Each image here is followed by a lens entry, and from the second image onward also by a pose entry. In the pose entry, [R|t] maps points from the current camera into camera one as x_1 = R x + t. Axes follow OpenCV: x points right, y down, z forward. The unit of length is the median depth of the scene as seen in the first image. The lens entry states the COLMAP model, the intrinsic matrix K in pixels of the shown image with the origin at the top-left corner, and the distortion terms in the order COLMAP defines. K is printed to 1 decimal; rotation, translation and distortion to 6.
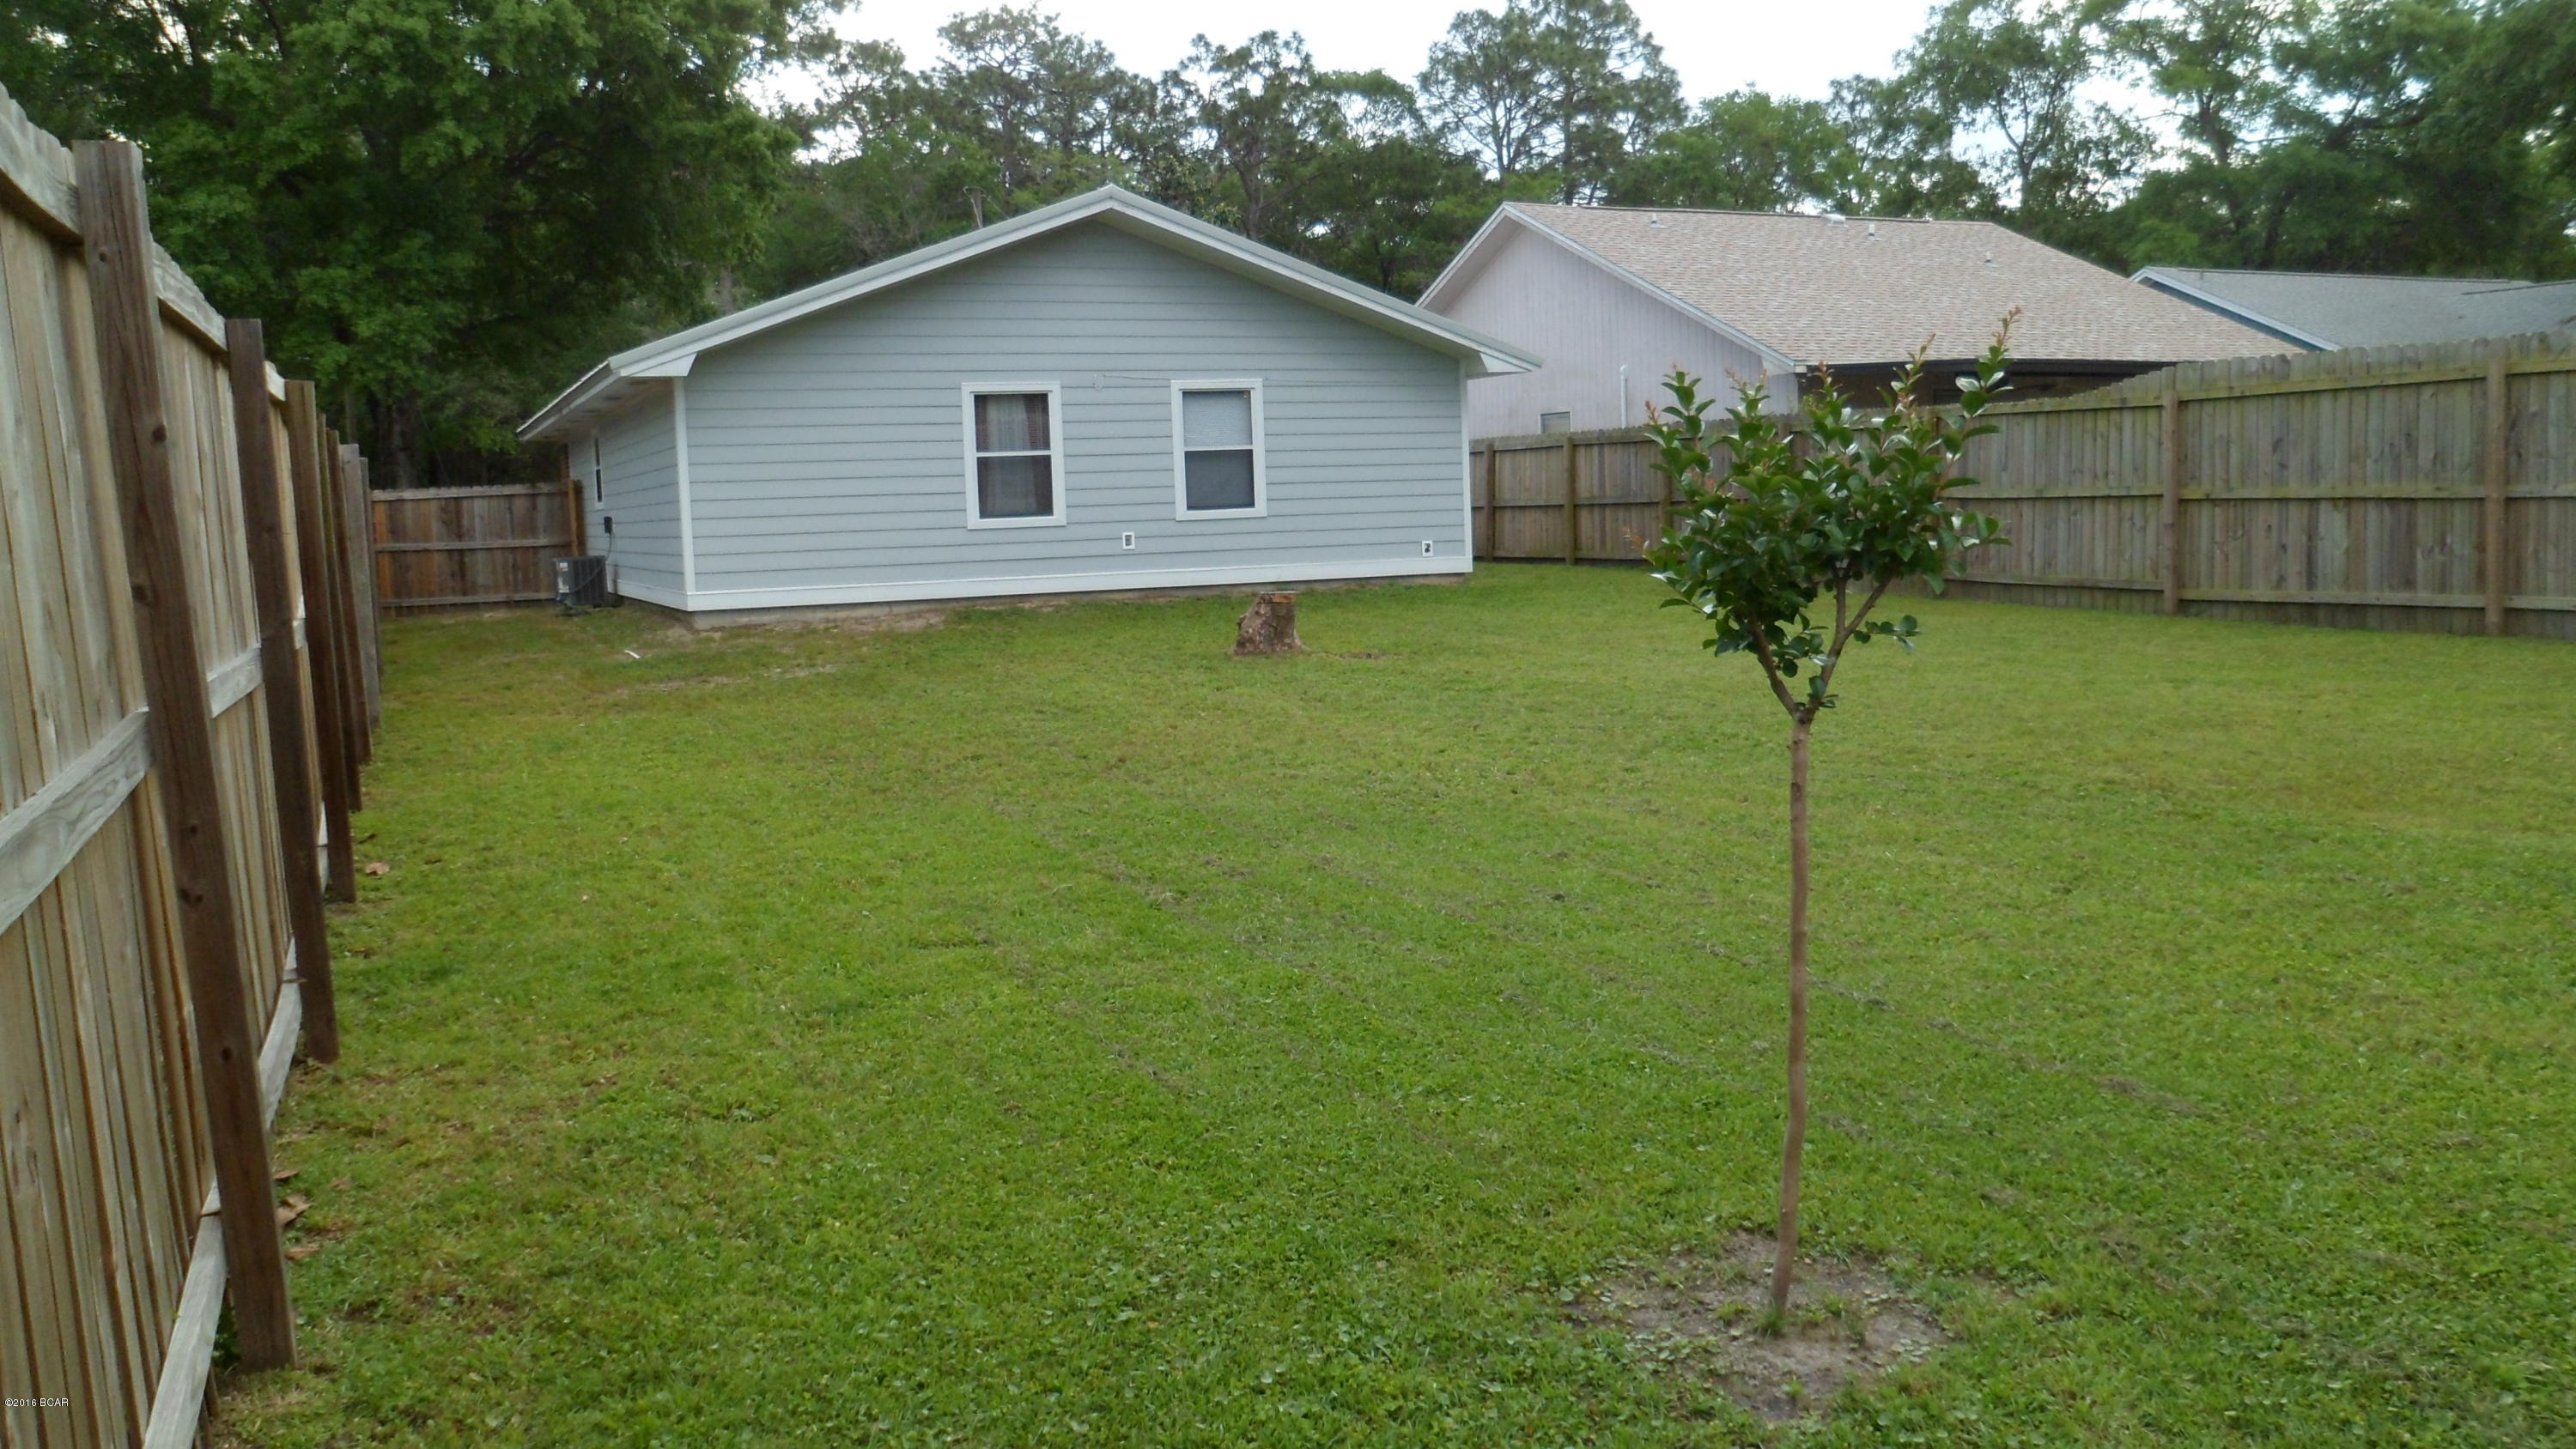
lens RADIAL K [[2004.3, 0, 1288.0], [0, 2004.3, 724.5], [0, 0, 1]] dist [-0.098061, 0.105164]
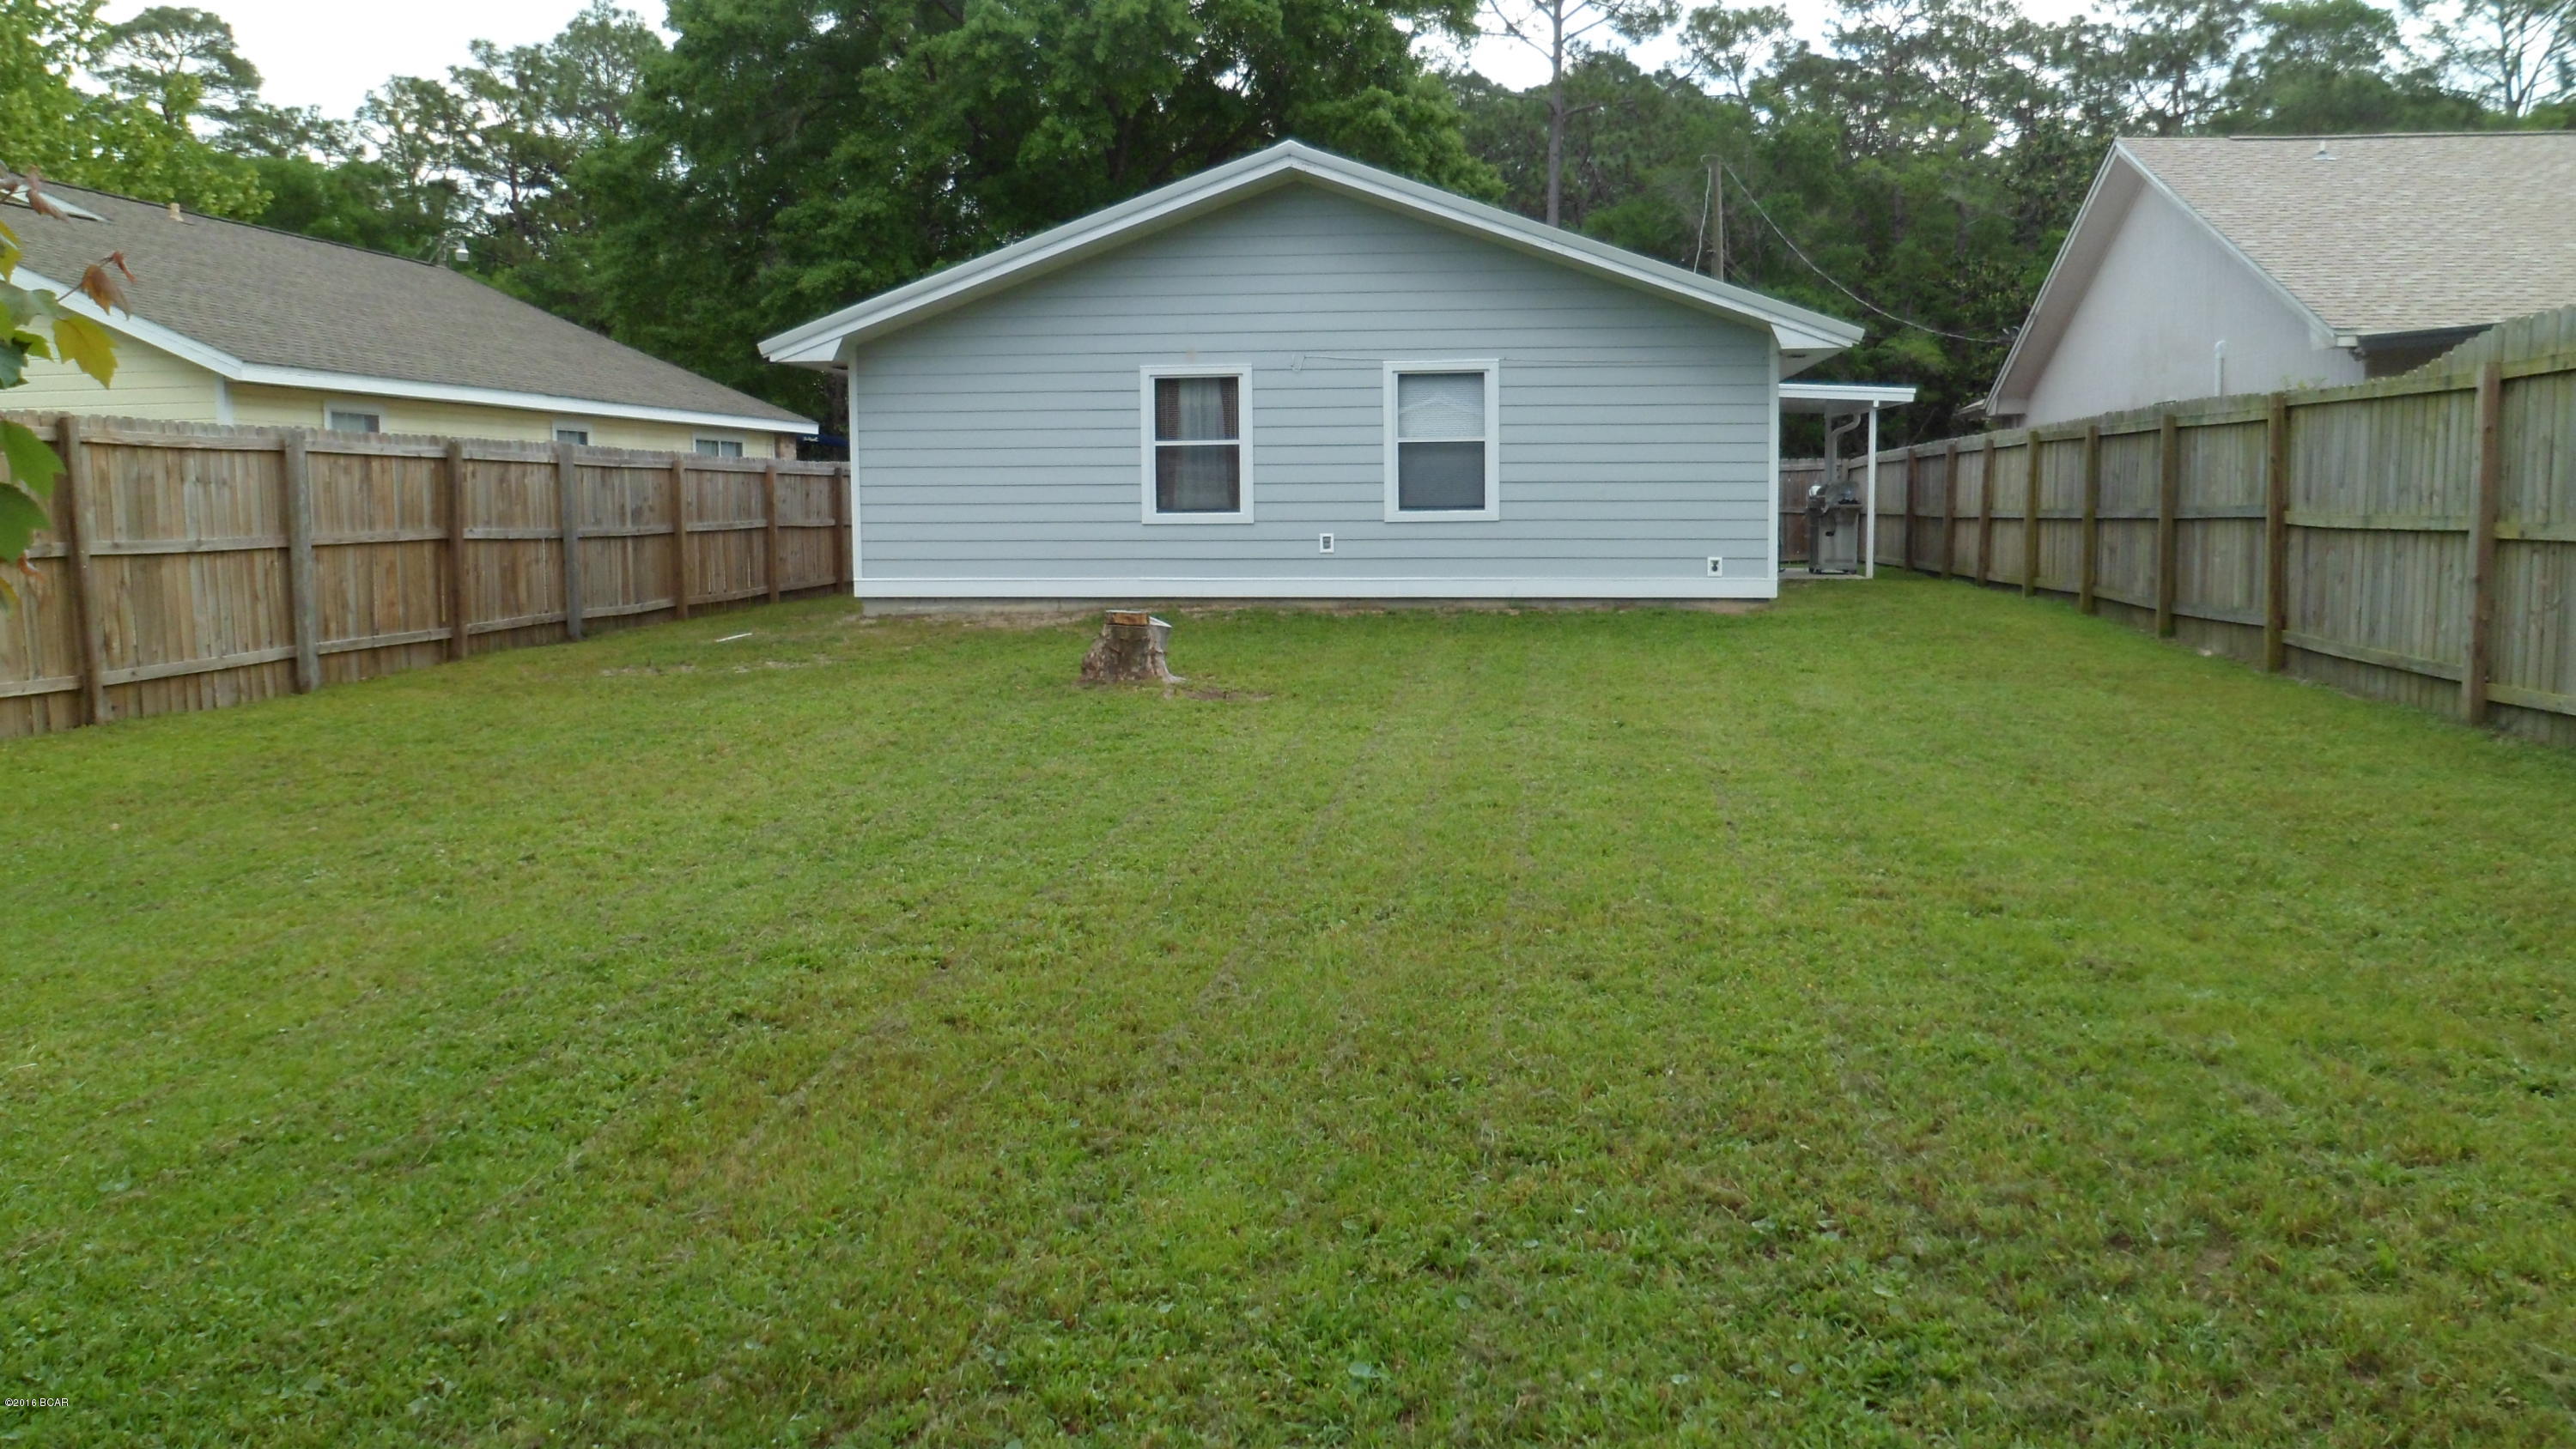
lens RADIAL K [[2004.3, 0, 1288.0], [0, 2004.3, 724.5], [0, 0, 1]] dist [-0.098061, 0.105164]
pose [[0.862377, 0.081959, -0.499588, 0.362146], [-0.078102, 0.996533, 0.028668, -0.036541], [0.500205, 0.014296, 0.865789, 0.230451]]
